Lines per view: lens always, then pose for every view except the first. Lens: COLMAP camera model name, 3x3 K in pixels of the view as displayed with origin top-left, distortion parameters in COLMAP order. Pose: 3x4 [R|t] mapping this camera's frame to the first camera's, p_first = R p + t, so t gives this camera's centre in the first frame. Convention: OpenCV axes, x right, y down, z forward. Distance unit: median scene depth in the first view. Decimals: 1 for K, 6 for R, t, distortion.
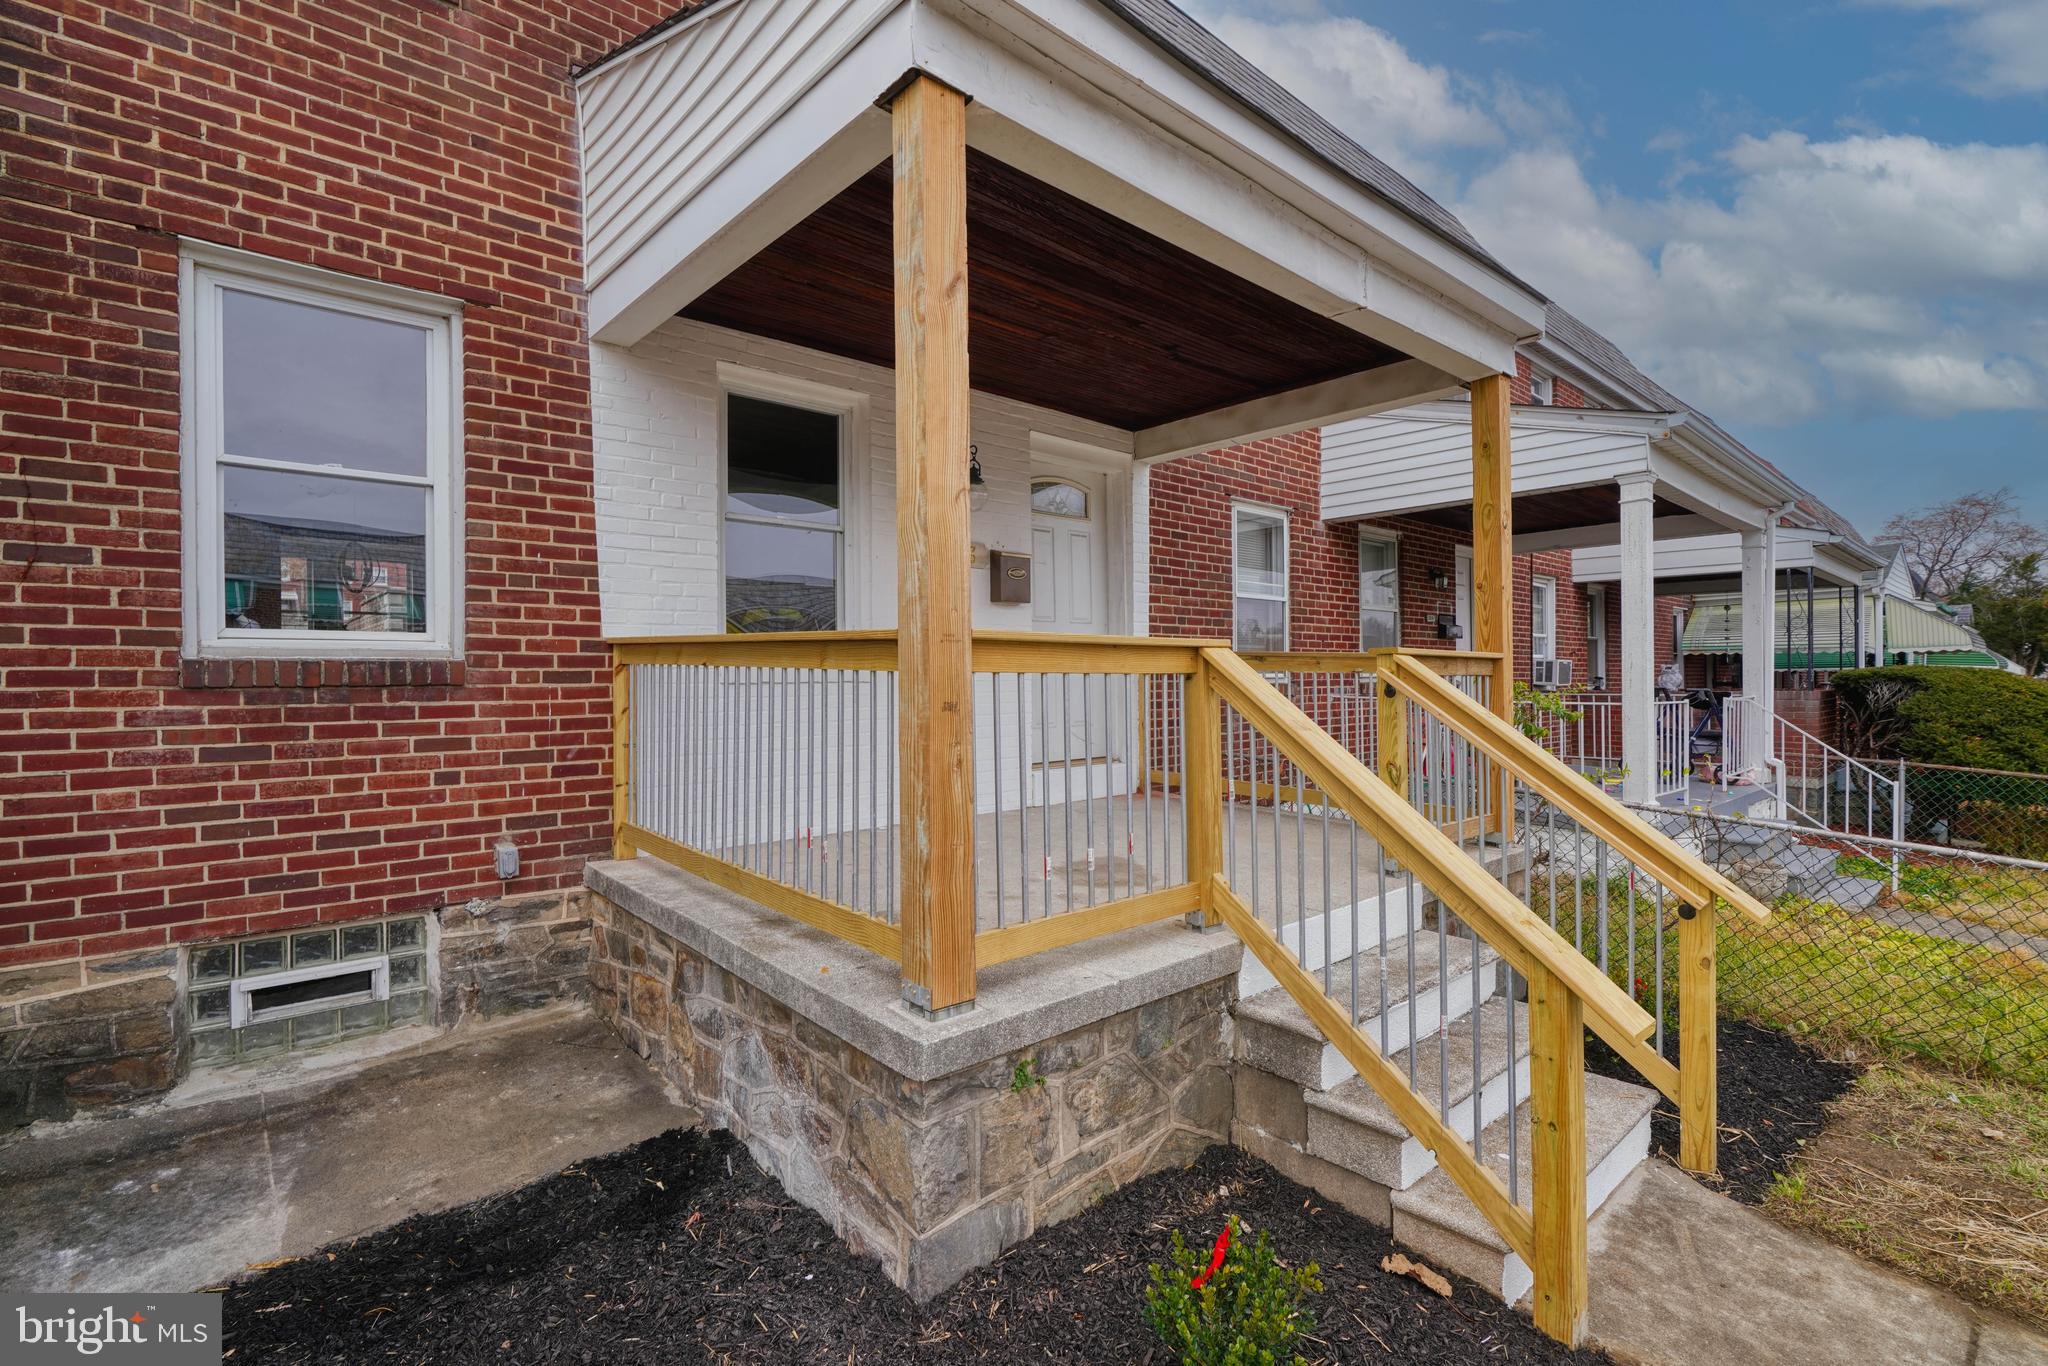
lens RADIAL K [[928.2, 0, 1022.4], [0, 928.2, 679.6], [0, 0, 1]] dist [-0.008524, 0.003955]
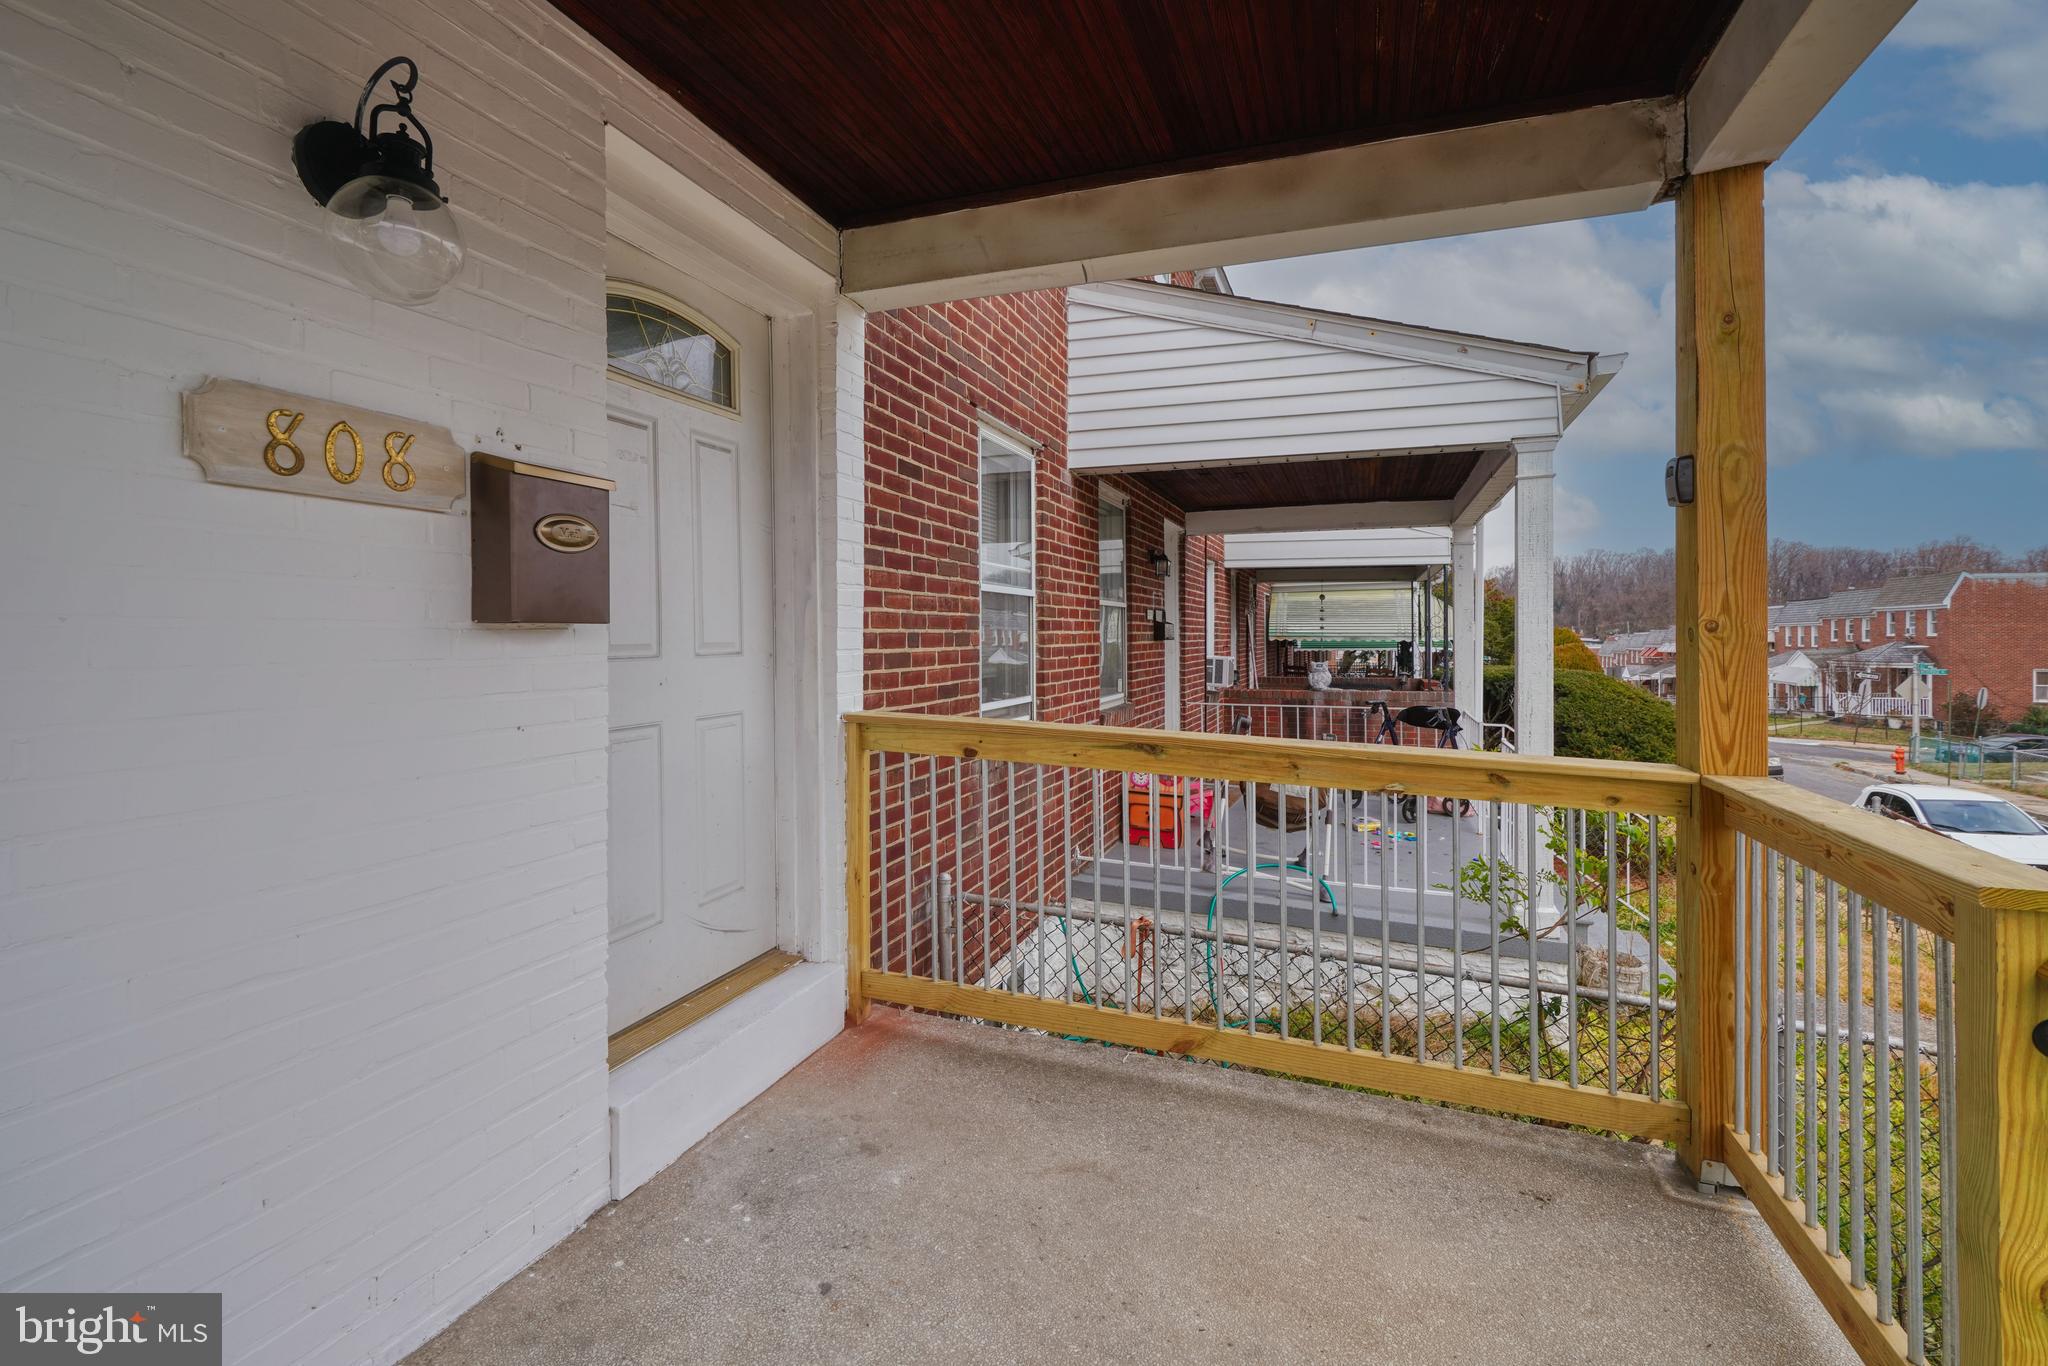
lens RADIAL K [[928.2, 0, 1006.8], [0, 928.2, 639.1], [0, 0, 1]] dist [-0.008524, 0.003955]
pose [[0.884149, 0.003354, 0.467192, -0.017953], [-0.005574, 0.999979, 0.003370, -0.068251], [-0.467171, -0.005584, 0.884149, 0.551398]]
